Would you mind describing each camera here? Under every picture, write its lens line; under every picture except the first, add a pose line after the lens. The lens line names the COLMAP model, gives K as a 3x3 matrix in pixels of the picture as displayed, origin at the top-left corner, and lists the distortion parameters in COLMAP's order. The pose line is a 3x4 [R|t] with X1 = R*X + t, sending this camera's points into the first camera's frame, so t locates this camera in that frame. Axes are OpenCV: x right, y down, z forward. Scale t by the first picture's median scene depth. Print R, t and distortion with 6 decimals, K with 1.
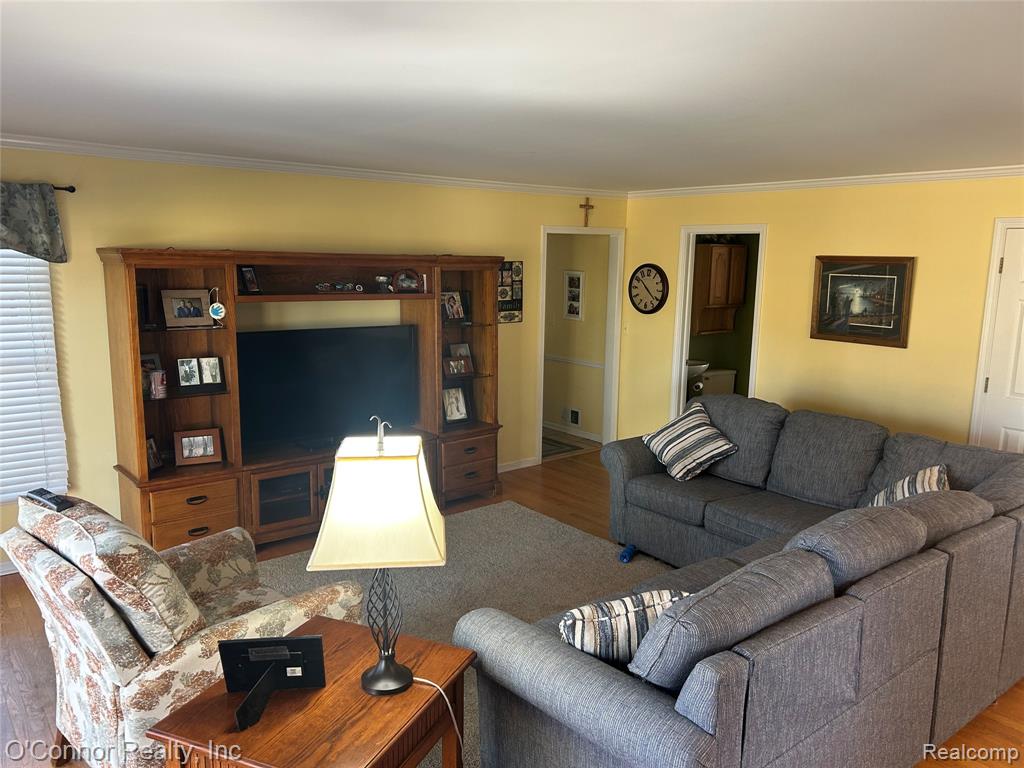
lens RADIAL K [[777.2, 0, 503.6], [0, 777.2, 398.9], [0, 0, 1]] dist [0.063939, -0.078339]
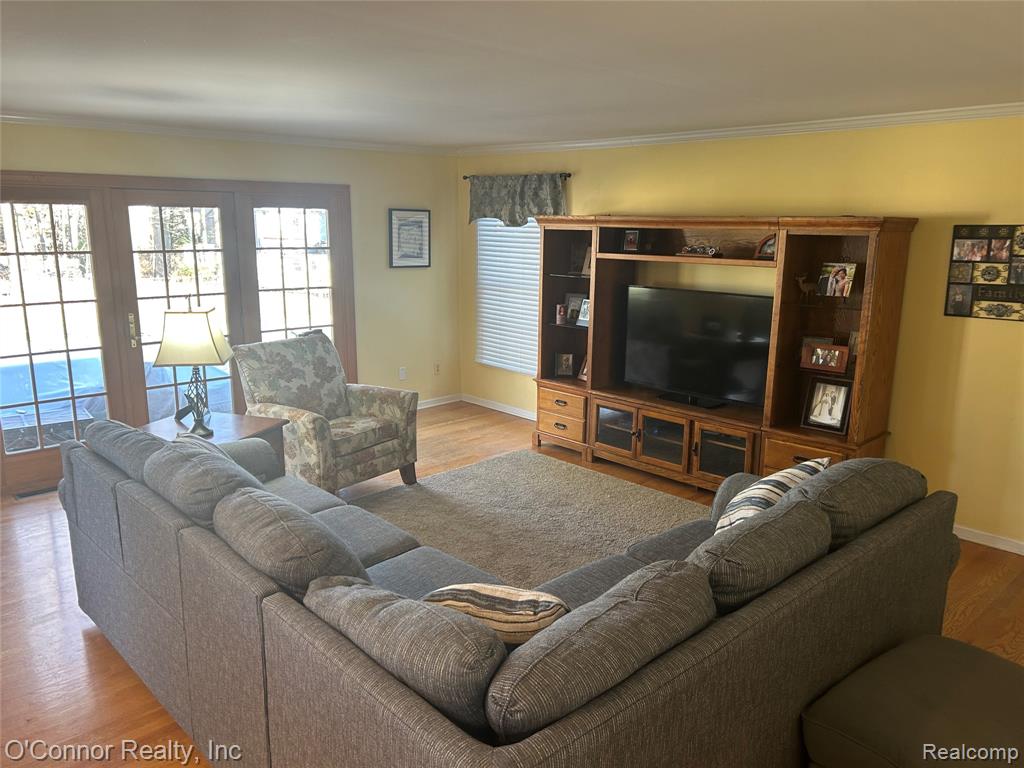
lens RADIAL K [[777.2, 0, 511.5], [0, 777.2, 386.9], [0, 0, 1]] dist [0.063939, -0.078339]
pose [[0.071143, 0.197976, -0.977622, 0.639170], [-0.186264, 0.965502, 0.181967, -0.088247], [0.979921, 0.169150, 0.105565, 0.544941]]
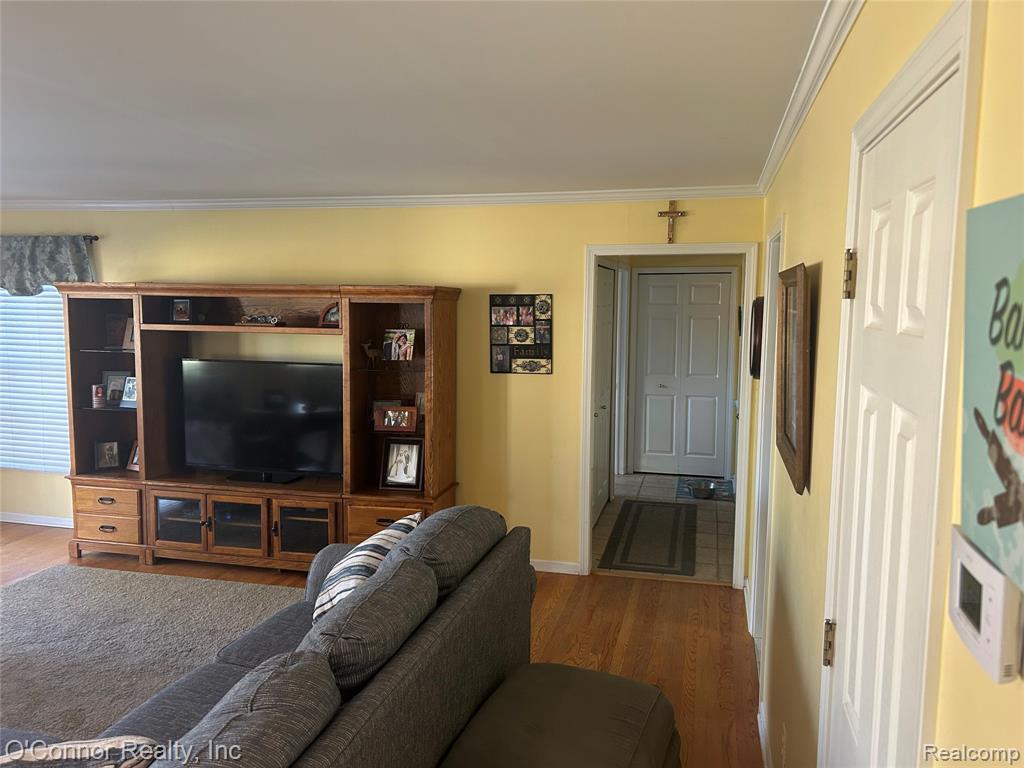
lens RADIAL K [[777.2, 0, 522.6], [0, 777.2, 380.2], [0, 0, 1]] dist [0.063939, -0.078339]
pose [[0.605560, 0.072348, -0.792504, 0.610687], [-0.143526, 0.989458, -0.019342, -0.076634], [0.782750, 0.125458, 0.609560, 0.534666]]
